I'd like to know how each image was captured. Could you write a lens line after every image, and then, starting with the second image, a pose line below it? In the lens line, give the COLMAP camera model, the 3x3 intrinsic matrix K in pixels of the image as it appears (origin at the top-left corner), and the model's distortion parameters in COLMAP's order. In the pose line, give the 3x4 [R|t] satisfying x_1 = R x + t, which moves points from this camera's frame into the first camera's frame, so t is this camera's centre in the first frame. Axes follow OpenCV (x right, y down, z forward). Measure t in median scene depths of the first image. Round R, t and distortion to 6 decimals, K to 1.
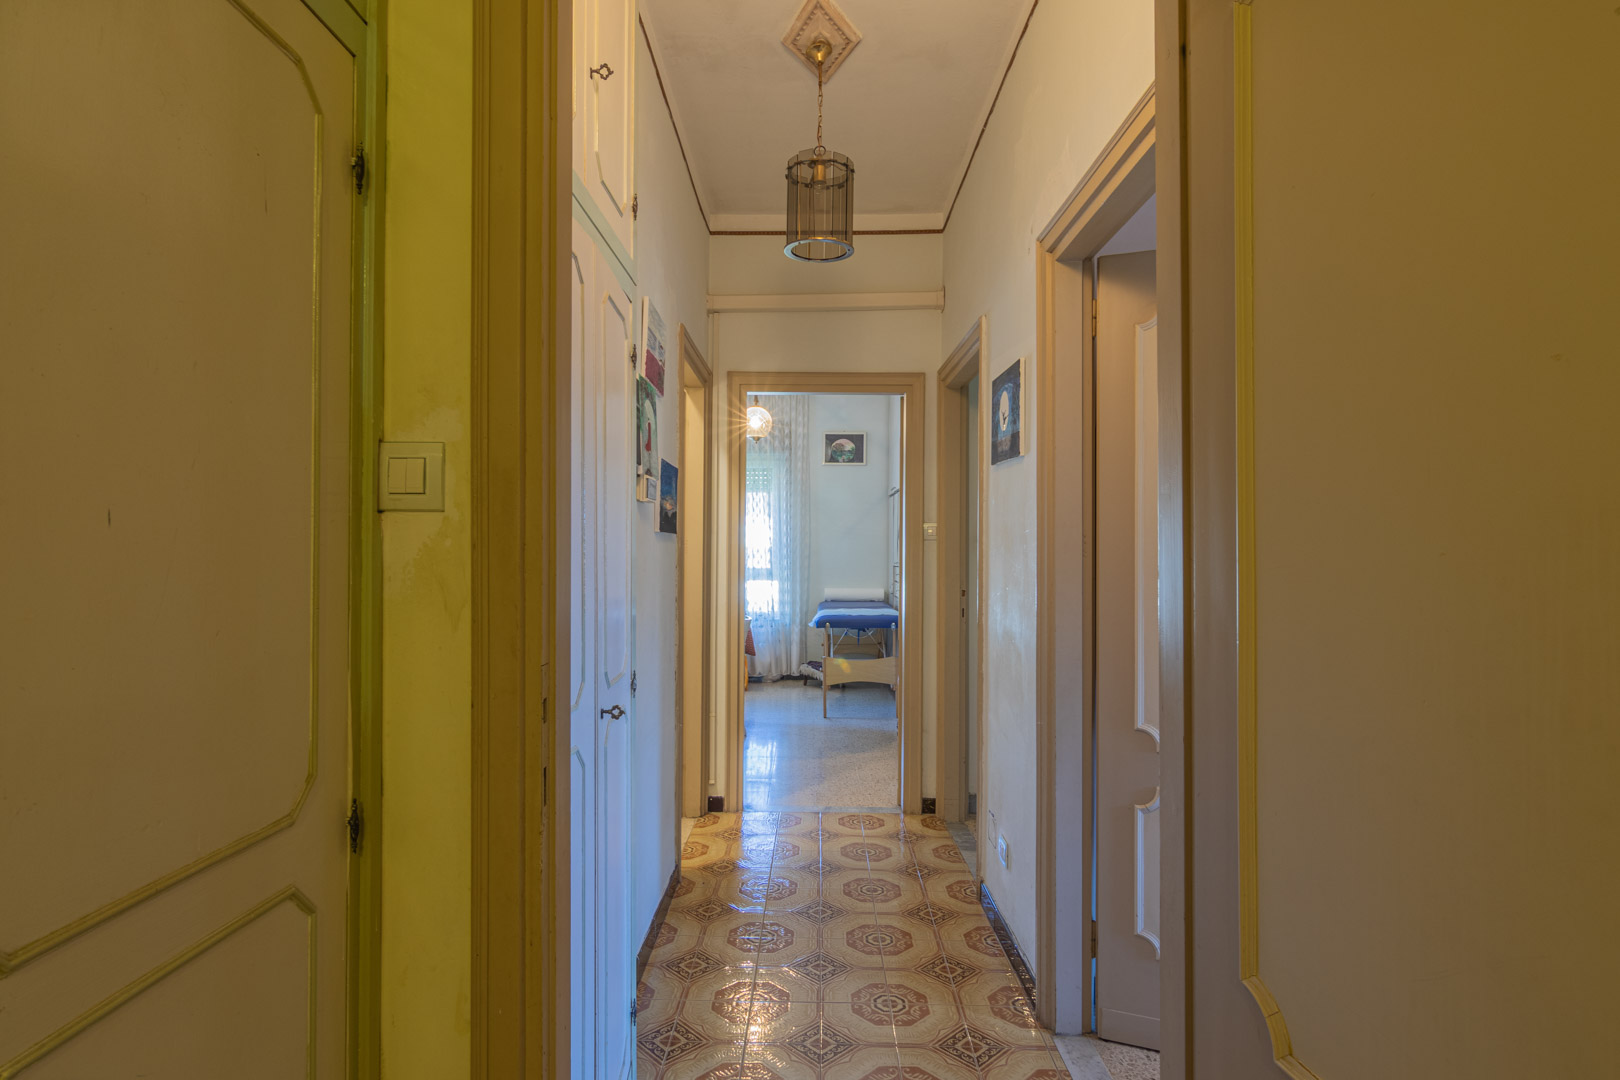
lens RADIAL K [[834.3, 0, 807.3], [0, 834.3, 539.9], [0, 0, 1]] dist [-0.004881, 0.003705]
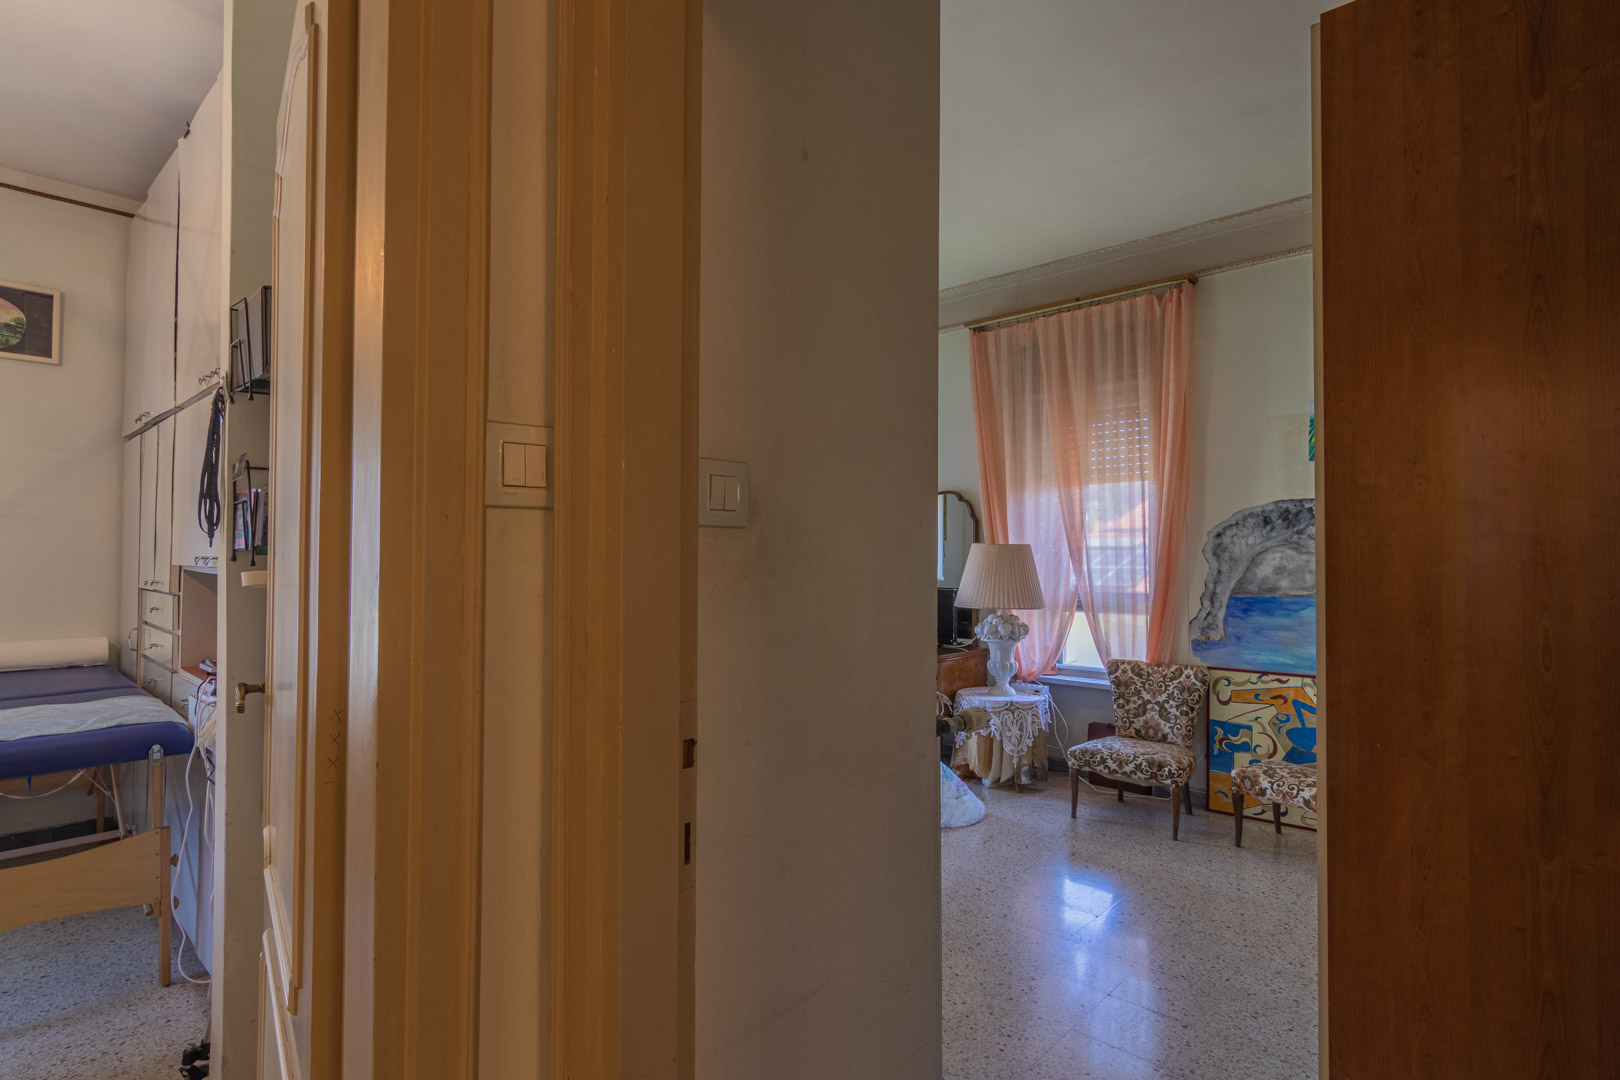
lens RADIAL K [[834.3, 0, 806.5], [0, 834.3, 538.3], [0, 0, 1]] dist [-0.004881, 0.003705]
pose [[0.690688, 0.009005, 0.723097, 0.077329], [-0.005832, 0.999959, -0.006882, 0.013384], [-0.723130, 0.000536, 0.690712, 1.247913]]
